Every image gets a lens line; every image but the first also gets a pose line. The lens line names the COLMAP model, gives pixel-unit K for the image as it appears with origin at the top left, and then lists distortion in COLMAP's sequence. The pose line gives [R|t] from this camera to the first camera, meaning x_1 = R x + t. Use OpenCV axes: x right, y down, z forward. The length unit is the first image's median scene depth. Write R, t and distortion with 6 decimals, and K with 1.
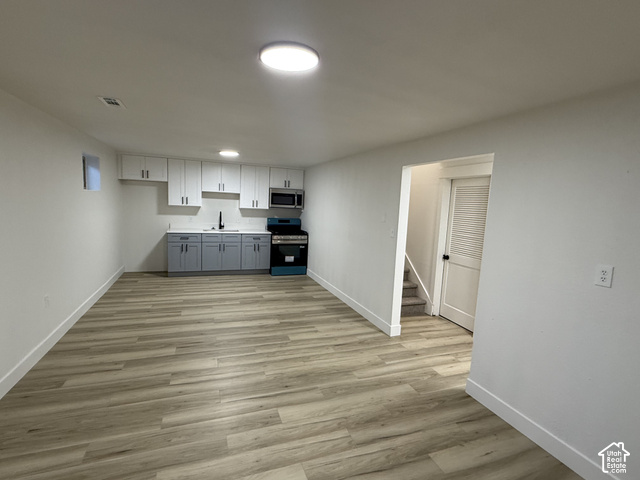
lens RADIAL K [[319.7, 0, 320.0], [0, 319.7, 240.0], [0, 0, 1]] dist [-0.000761, -0.000065]
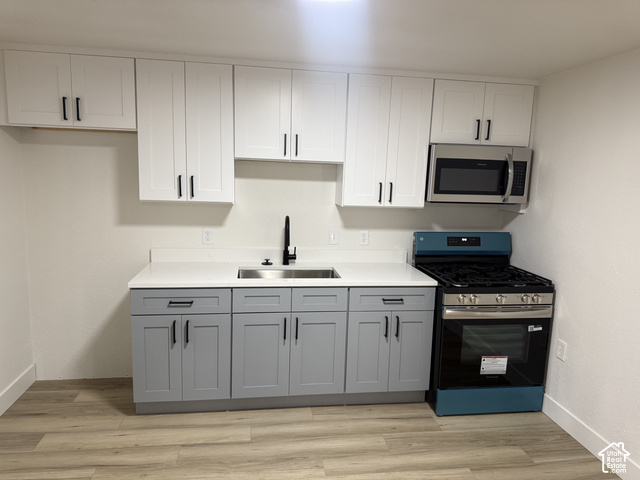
lens RADIAL K [[446.5, 0, 320.0], [0, 446.5, 240.0], [0, 0, 1]] dist [0.036854, -0.000572]
pose [[0.977891, 0.015659, -0.208529, -0.174219], [-0.011362, 0.999698, 0.021790, -0.073929], [0.208808, -0.018939, 0.977773, 0.532518]]
